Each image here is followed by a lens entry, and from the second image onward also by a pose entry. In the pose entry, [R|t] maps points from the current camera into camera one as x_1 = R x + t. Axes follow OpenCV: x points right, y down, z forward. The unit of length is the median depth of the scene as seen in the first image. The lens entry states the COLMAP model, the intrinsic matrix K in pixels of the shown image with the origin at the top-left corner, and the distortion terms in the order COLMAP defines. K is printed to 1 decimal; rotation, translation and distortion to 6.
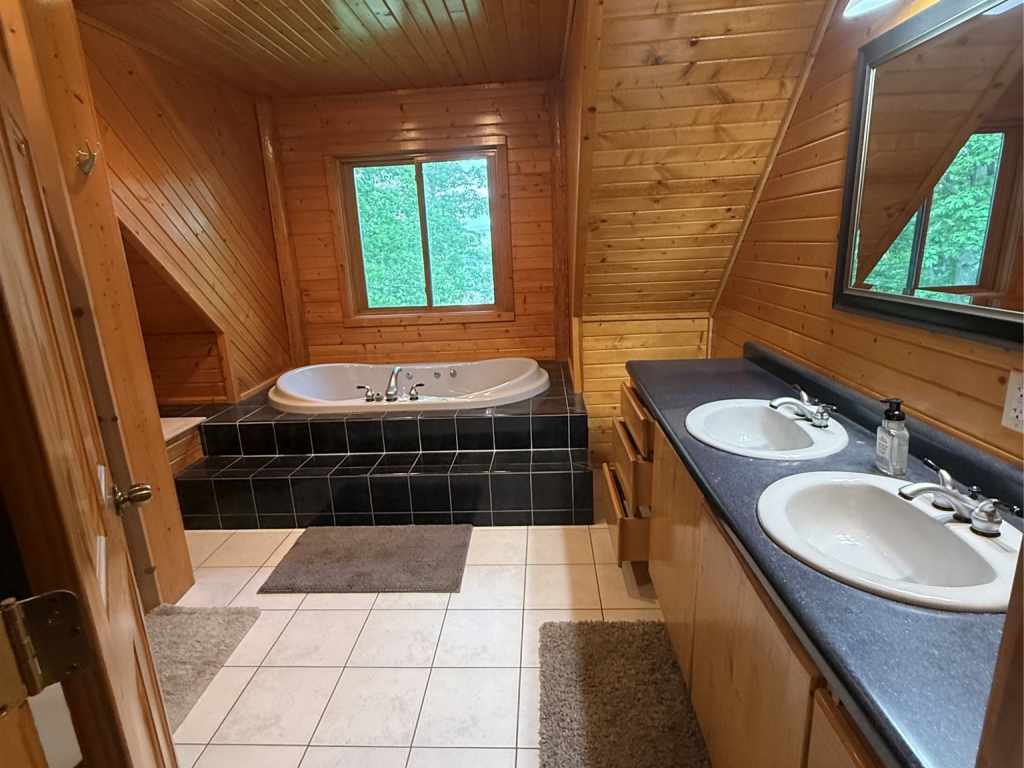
lens RADIAL K [[534.3, 0, 517.0], [0, 534.3, 380.2], [0, 0, 1]] dist [0.013137, 0.001338]
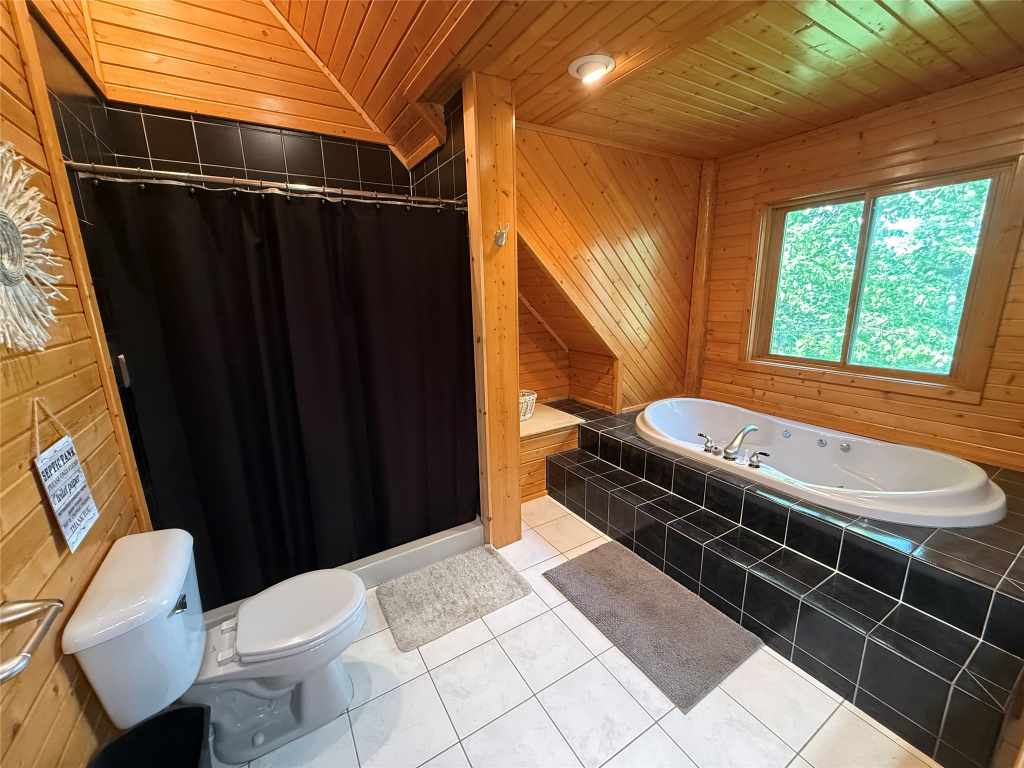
lens RADIAL K [[411.3, 0, 510.4], [0, 411.3, 387.3], [0, 0, 1]] dist [0.002463, 0.000052]
pose [[0.564332, 0.224071, -0.794558, 0.100704], [-0.214832, 0.969161, 0.120727, -0.091184], [0.797105, 0.102567, 0.595066, 0.240253]]
